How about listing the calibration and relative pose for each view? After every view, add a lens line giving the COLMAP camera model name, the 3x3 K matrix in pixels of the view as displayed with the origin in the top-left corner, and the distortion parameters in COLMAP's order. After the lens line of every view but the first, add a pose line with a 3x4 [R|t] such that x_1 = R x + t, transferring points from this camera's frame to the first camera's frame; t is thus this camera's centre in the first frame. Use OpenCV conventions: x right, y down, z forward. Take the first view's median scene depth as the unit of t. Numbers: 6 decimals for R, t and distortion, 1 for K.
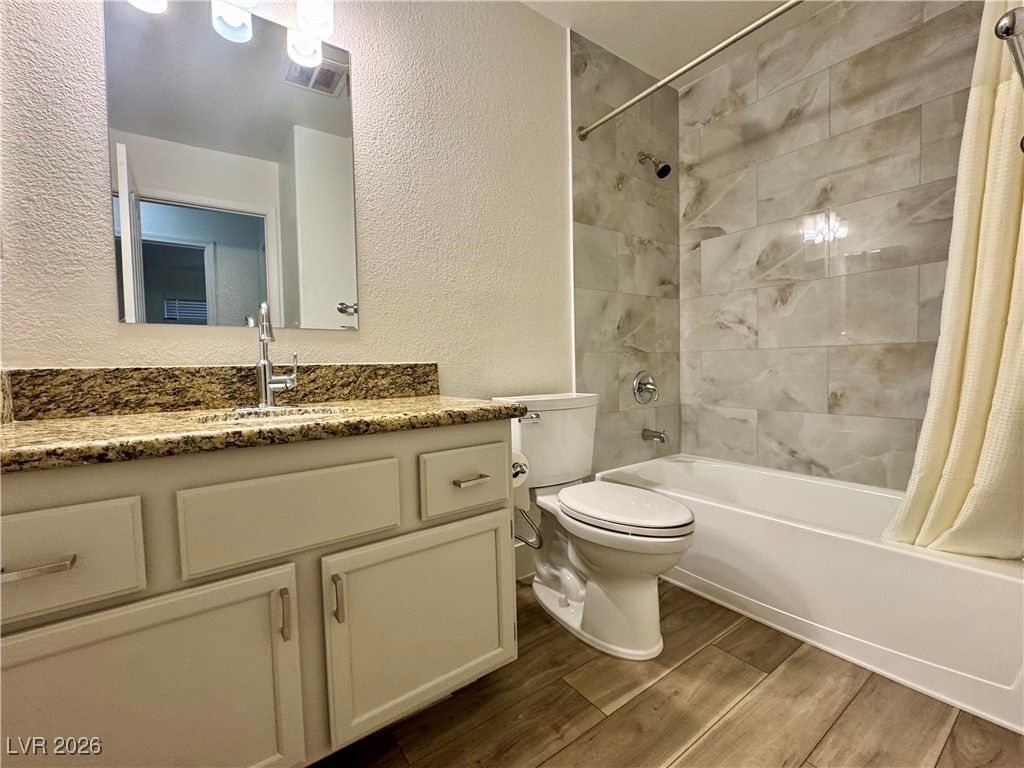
lens RADIAL K [[443.2, 0, 512.0], [0, 443.2, 384.0], [0, 0, 1]] dist [-0.001565, 0.000109]
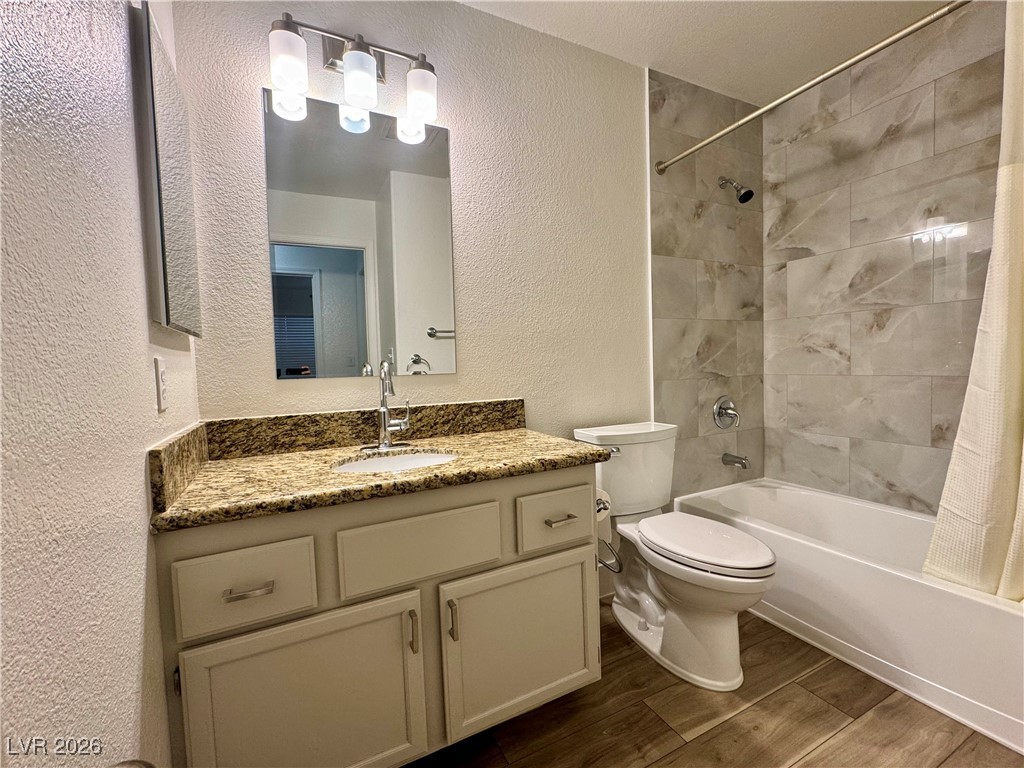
lens RADIAL K [[443.2, 0, 512.0], [0, 443.2, 384.0], [0, 0, 1]] dist [-0.001565, 0.000109]
pose [[0.987203, -0.001229, -0.159463, -0.024524], [0.002401, 0.999972, 0.007156, -0.099889], [0.159449, -0.007447, 0.987178, -0.095476]]
